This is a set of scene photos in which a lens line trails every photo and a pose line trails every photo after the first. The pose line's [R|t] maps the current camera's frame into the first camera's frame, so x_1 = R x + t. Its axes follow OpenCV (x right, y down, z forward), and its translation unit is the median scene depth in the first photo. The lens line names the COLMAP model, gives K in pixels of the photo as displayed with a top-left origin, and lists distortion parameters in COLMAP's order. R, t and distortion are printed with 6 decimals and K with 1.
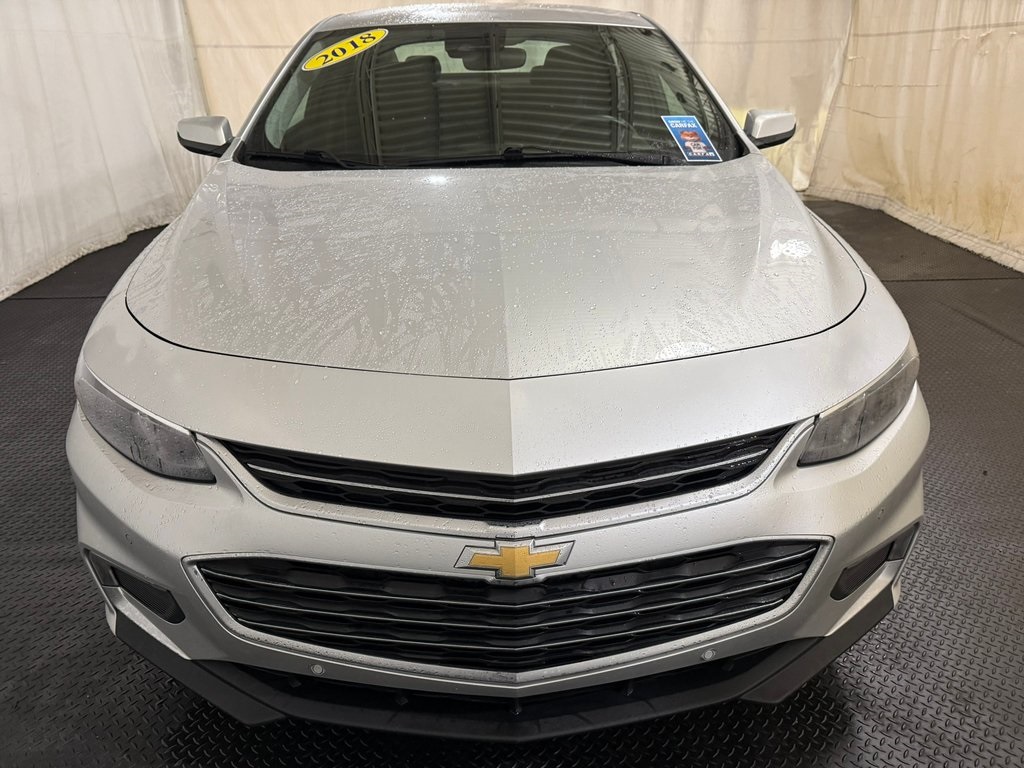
lens RADIAL K [[710.8, 0, 511.9], [0, 710.8, 366.9], [0, 0, 1]] dist [-0.053058, 0.031111]
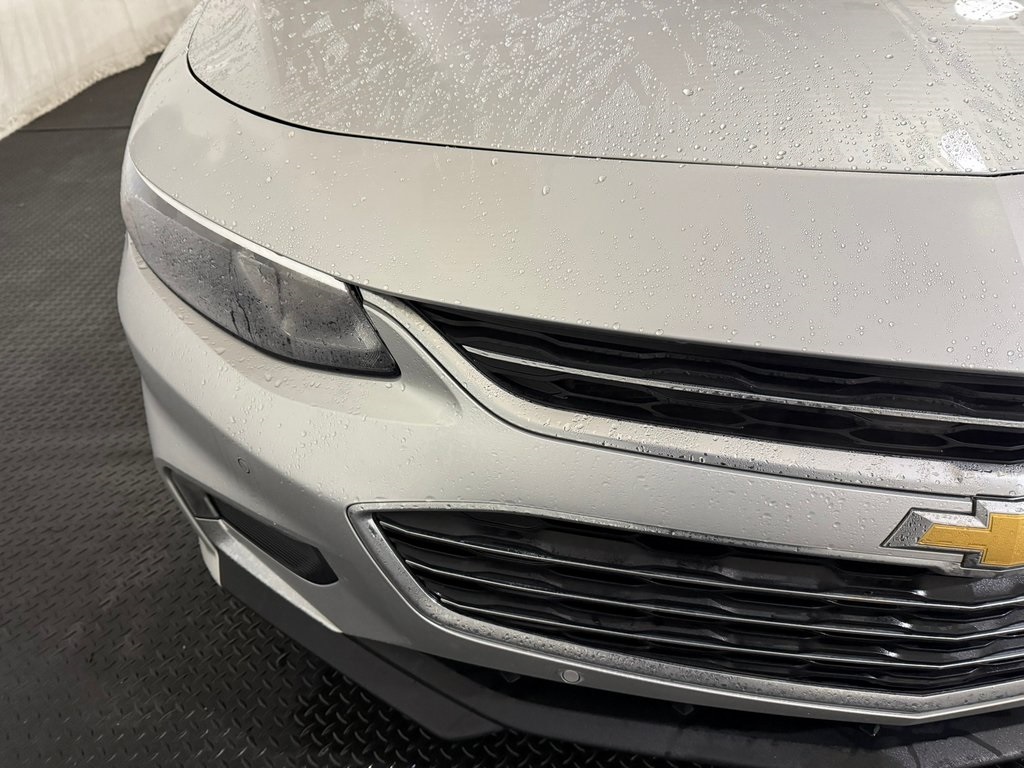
lens RADIAL K [[709.9, 0, 512.0], [0, 709.9, 384.0], [0, 0, 1]] dist [0.044499, -0.065297]
pose [[0.998836, 0.009419, -0.047312, -0.269603], [0.001277, 0.975246, 0.221121, 0.039515], [0.048223, -0.220924, 0.974098, 0.401403]]
